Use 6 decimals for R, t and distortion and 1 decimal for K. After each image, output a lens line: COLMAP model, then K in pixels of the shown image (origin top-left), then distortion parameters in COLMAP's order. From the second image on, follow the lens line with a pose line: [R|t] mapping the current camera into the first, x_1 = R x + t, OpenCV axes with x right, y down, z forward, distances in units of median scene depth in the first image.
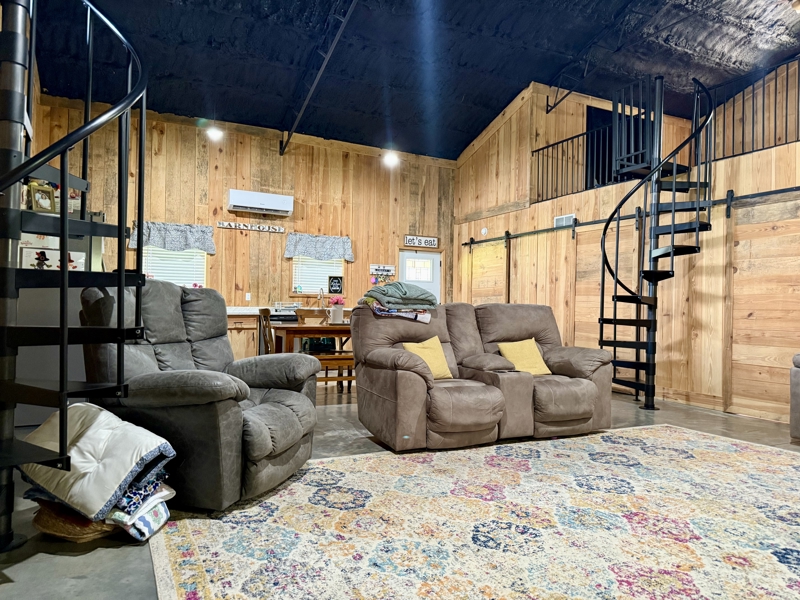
lens RADIAL K [[558.4, 0, 398.8], [0, 558.4, 302.2], [0, 0, 1]] dist [0.101730, -0.153547]
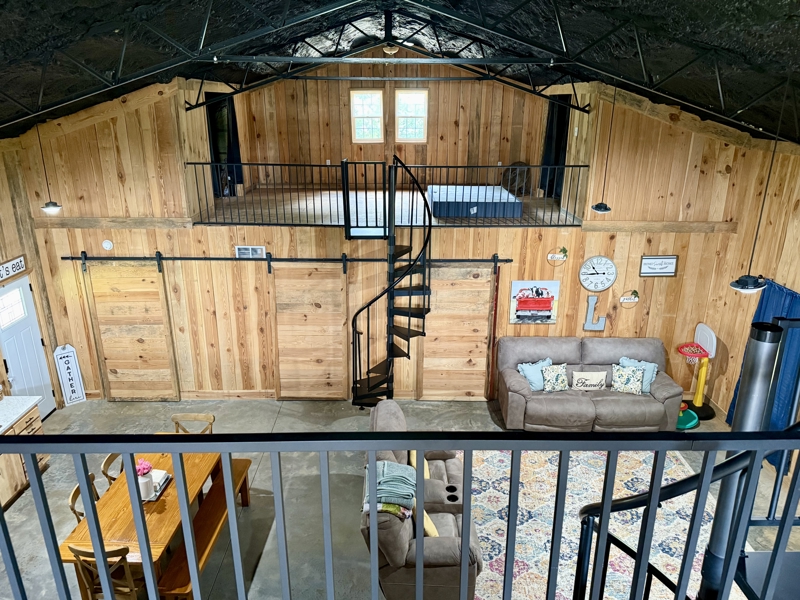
lens RADIAL K [[571.7, 0, 398.7], [0, 571.7, 302.4], [0, 0, 1]] dist [0.107030, -0.166073]
pose [[0.442563, -0.302947, 0.844015, -0.455648], [-0.006649, 0.940072, 0.340912, -0.400245], [-0.896713, -0.156487, 0.414026, 0.344725]]
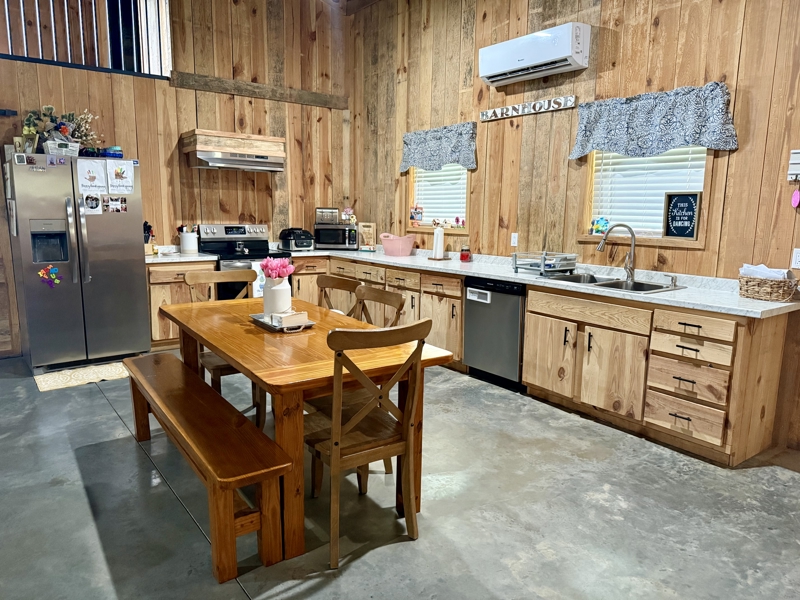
lens RADIAL K [[562.8, 0, 399.0], [0, 562.8, 299.5], [0, 0, 1]] dist [0.044066, -0.057711]
pose [[0.181220, 0.145815, -0.972573, 0.297311], [0.000833, 0.988924, 0.148421, -0.037200], [0.983442, -0.027707, 0.179091, 0.856935]]
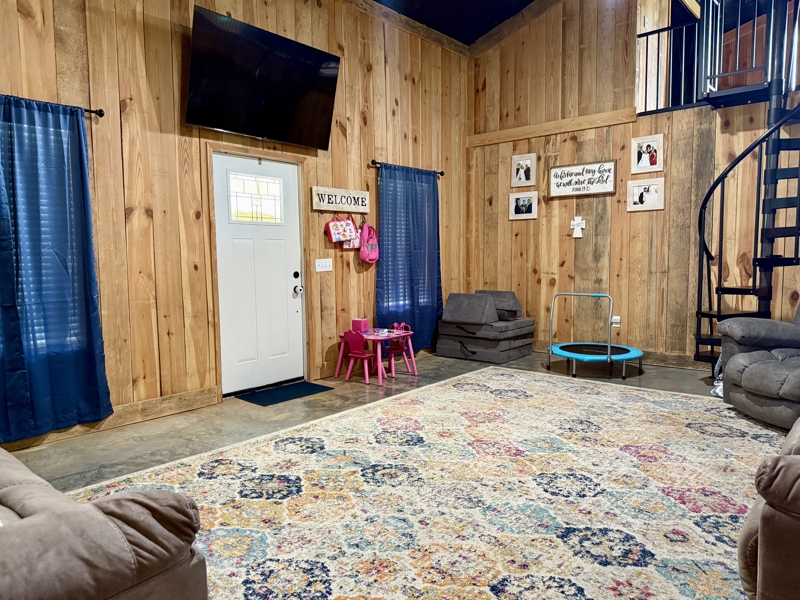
lens RADIAL K [[558.4, 0, 398.8], [0, 558.4, 302.2], [0, 0, 1]] dist [0.101730, -0.153547]
pose [[-0.921218, 0.026935, -0.388113, 0.391686], [-0.000835, 0.997461, 0.071205, -0.012145], [0.389045, 0.065919, -0.918857, 0.702874]]
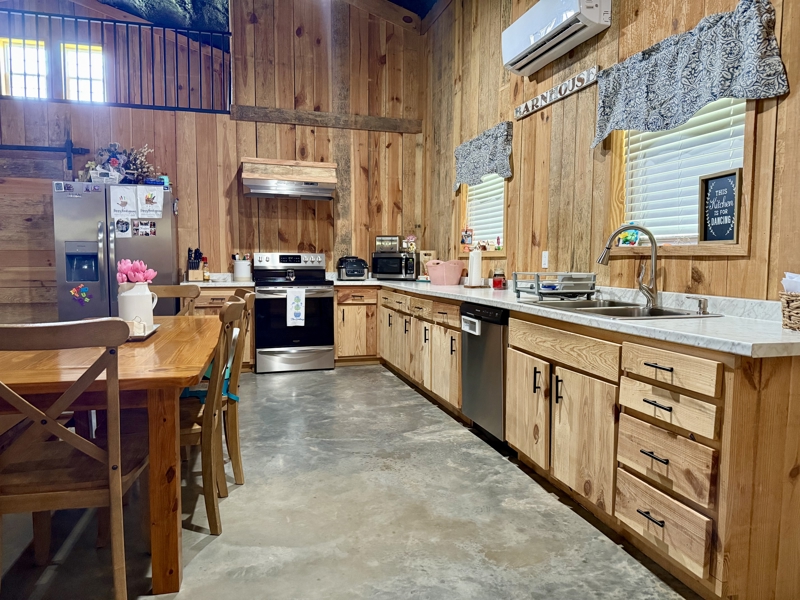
lens RADIAL K [[562.8, 0, 399.0], [0, 562.8, 299.5], [0, 0, 1]] dist [0.044066, -0.057711]
pose [[-0.181810, 0.056223, -0.981725, 0.210294], [0.003868, 0.998397, 0.056462, -0.003904], [0.983326, 0.006468, -0.181736, 1.060242]]
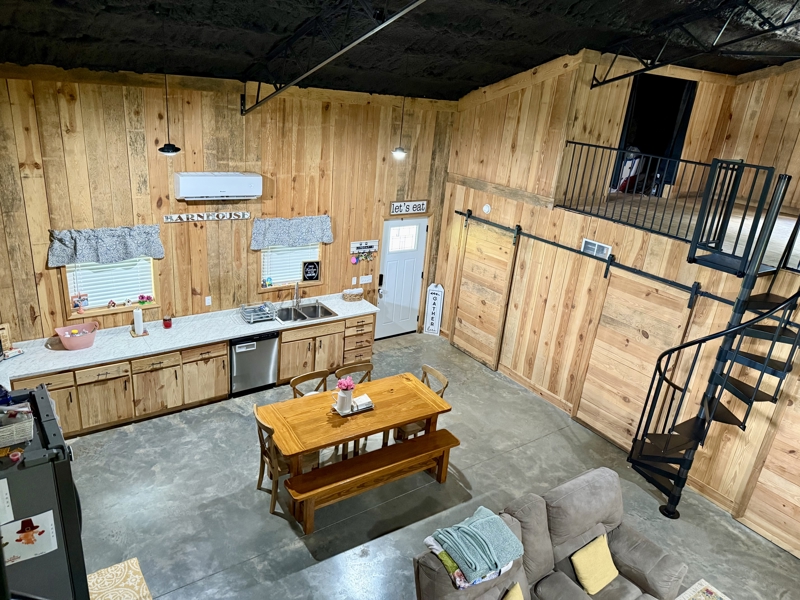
lens RADIAL K [[553.6, 0, 399.6], [0, 553.6, 300.9], [0, 0, 1]] dist [0.092849, -0.147927]
pose [[0.985625, 0.009992, 0.168651, -0.143899], [-0.072534, 0.926593, 0.369005, -0.361347], [-0.152584, -0.375934, 0.913998, 0.235168]]
